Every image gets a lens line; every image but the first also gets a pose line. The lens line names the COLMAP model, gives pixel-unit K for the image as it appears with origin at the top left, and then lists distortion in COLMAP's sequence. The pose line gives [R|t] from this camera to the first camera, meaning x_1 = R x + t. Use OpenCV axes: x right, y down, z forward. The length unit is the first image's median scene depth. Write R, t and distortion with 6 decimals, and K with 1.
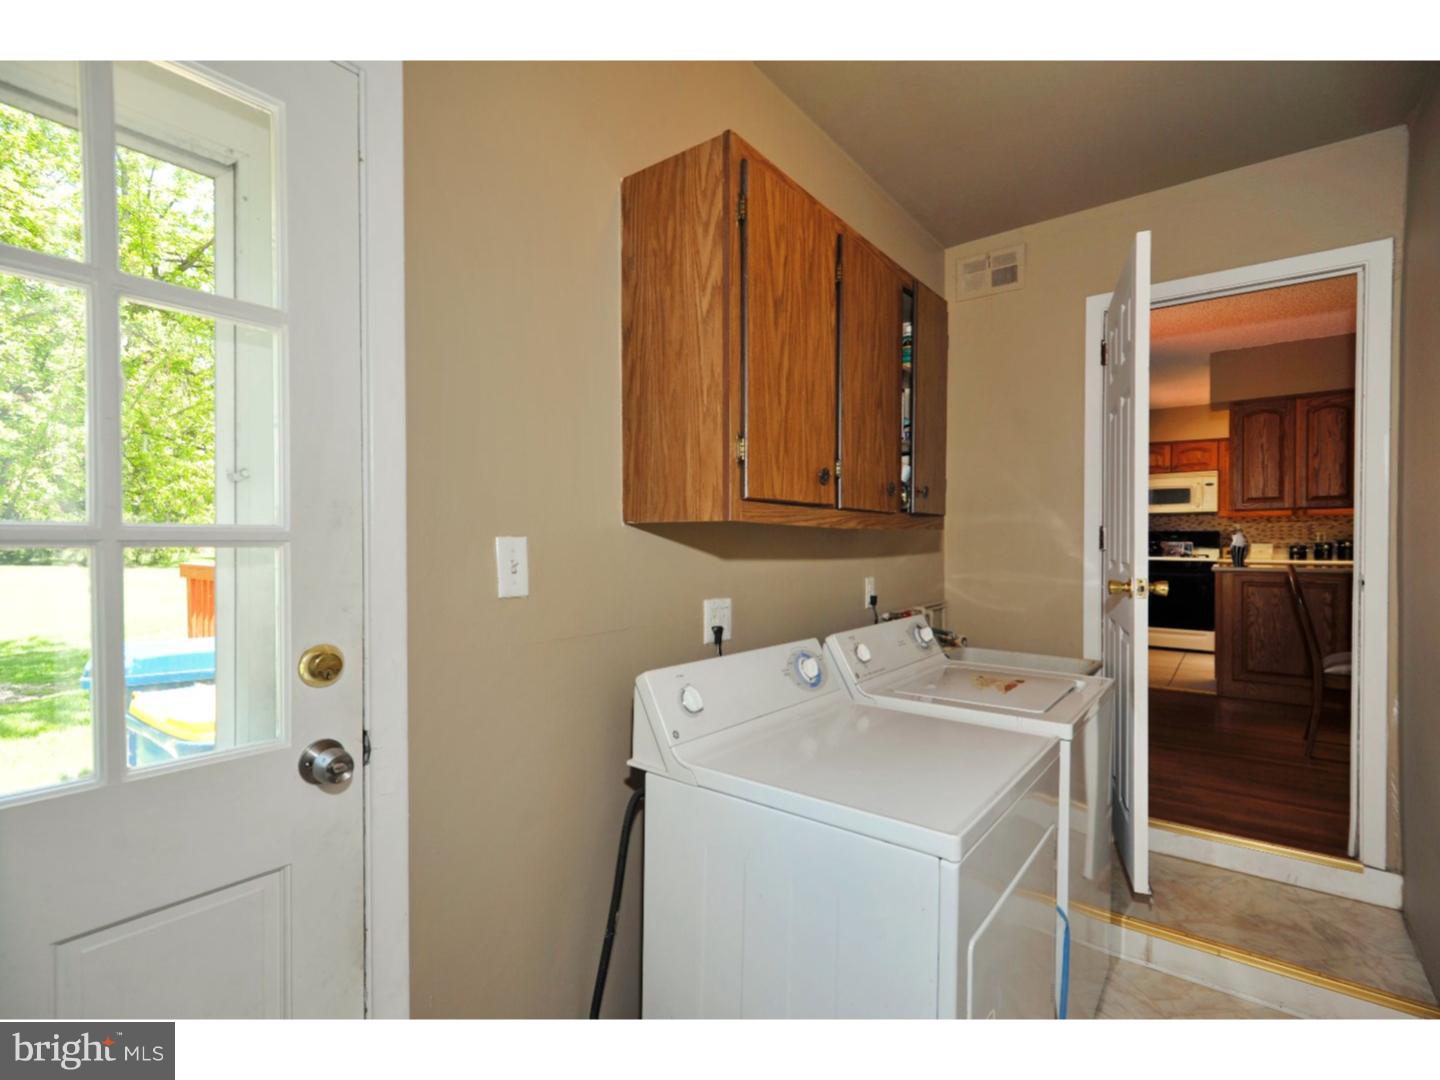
lens RADIAL K [[686.9, 0, 709.2], [0, 686.9, 547.7], [0, 0, 1]] dist [0.015324, 0.000051]
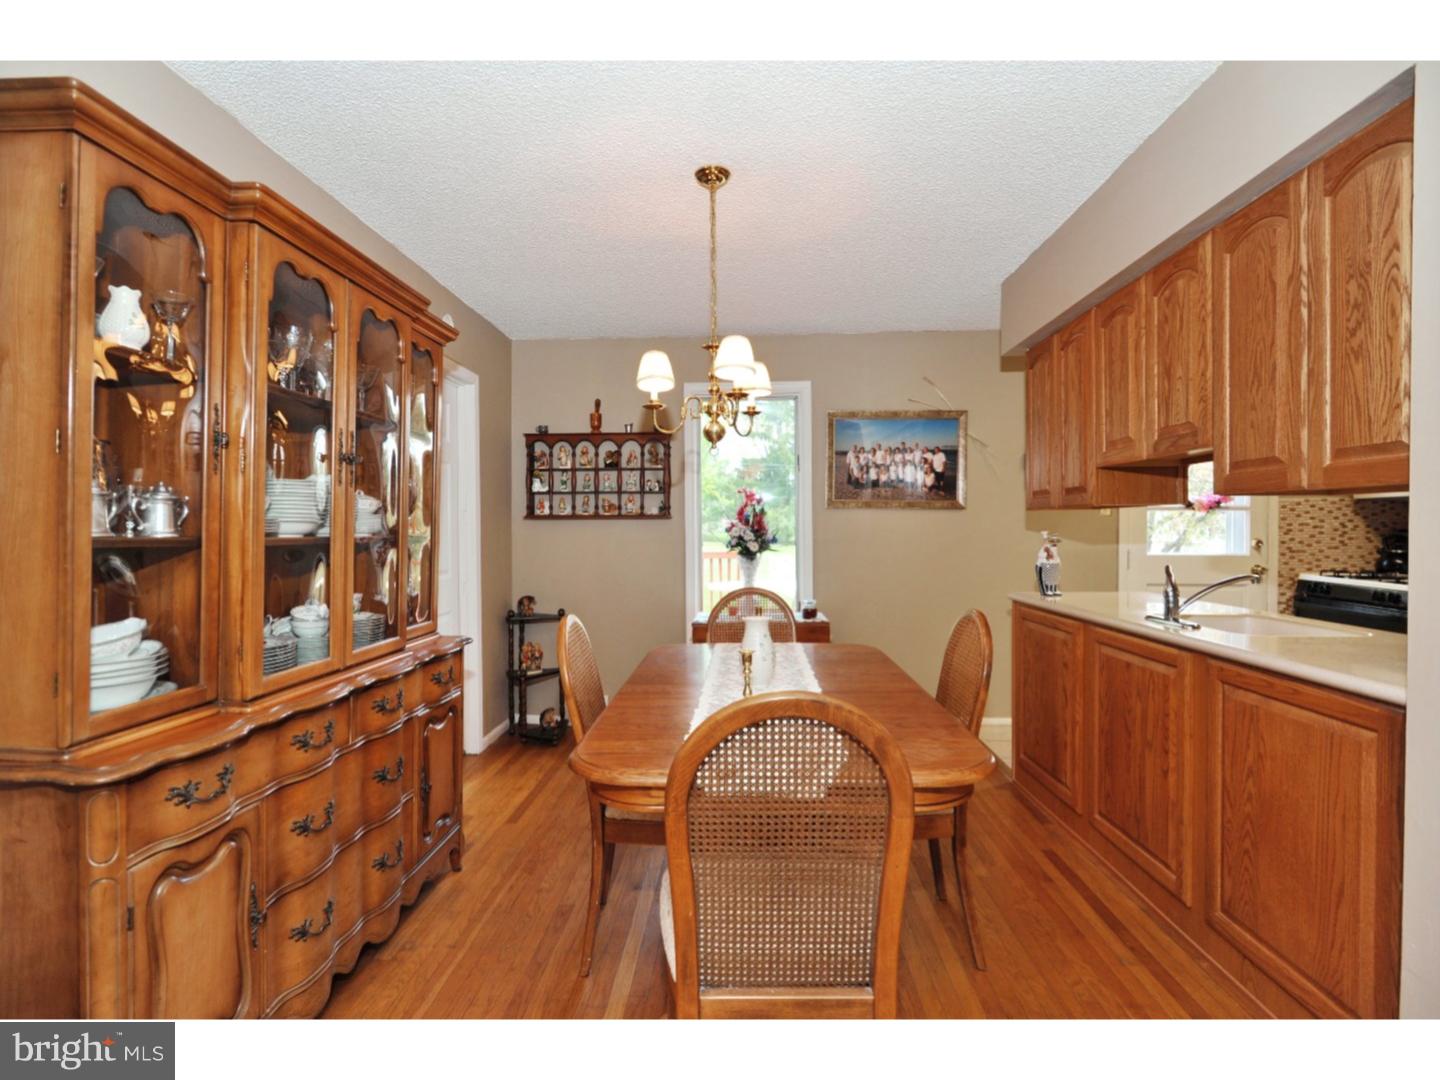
lens RADIAL K [[704.3, 0, 714.2], [0, 704.3, 520.9], [0, 0, 1]] dist [0.002965, -0.000227]
pose [[0.579206, -0.010087, -0.815119, 0.819226], [-0.001999, 0.999903, -0.013794, -0.024109], [0.815179, 0.009619, 0.579129, 0.263001]]
